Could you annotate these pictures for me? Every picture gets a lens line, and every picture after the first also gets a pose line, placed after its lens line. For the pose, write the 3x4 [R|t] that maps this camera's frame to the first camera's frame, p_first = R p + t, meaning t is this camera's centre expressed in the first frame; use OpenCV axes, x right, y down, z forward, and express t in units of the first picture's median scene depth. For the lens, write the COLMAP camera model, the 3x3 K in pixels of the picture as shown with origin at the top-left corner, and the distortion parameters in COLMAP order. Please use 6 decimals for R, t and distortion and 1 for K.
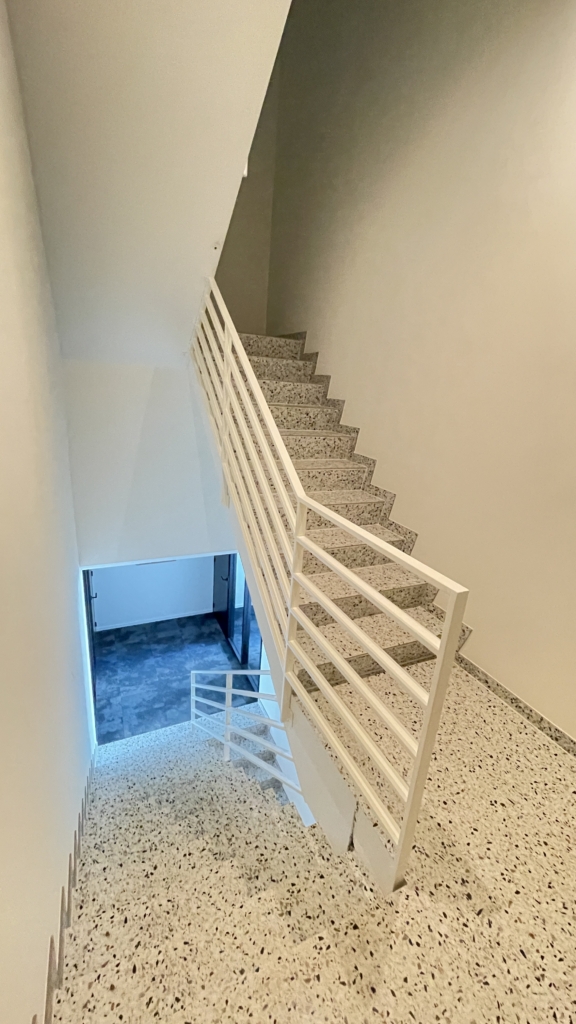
lens RADIAL K [[416.6, 0, 290.0], [0, 416.6, 515.5], [0, 0, 1]] dist [-0.003269, -0.000012]
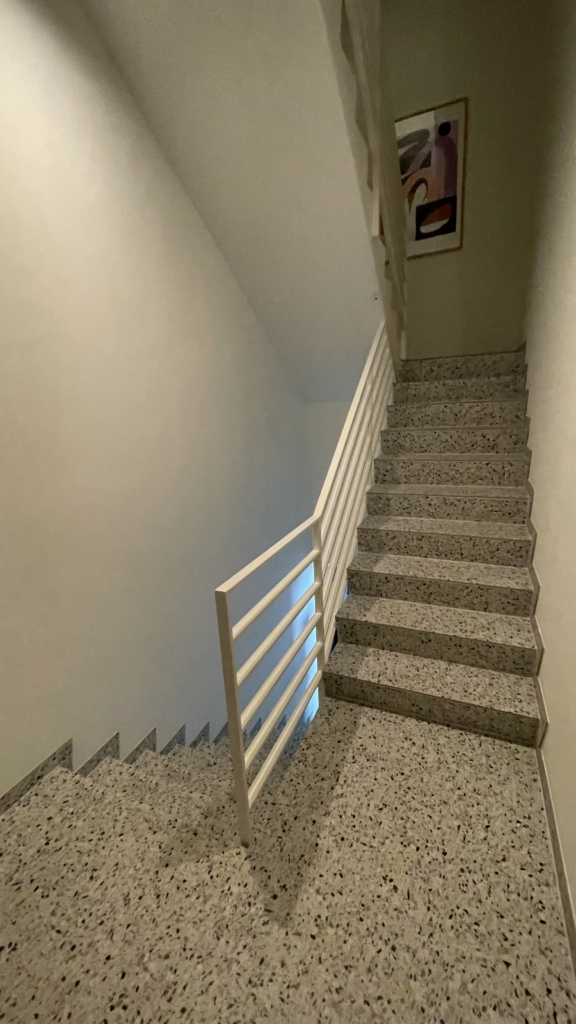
lens RADIAL K [[416.6, 0, 287.5], [0, 416.6, 515.7], [0, 0, 1]] dist [-0.003269, -0.000012]
pose [[0.653582, 0.099998, -0.750221, 1.079780], [-0.132309, 0.991066, 0.016834, -0.069970], [0.745202, 0.088258, 0.660973, 0.217210]]
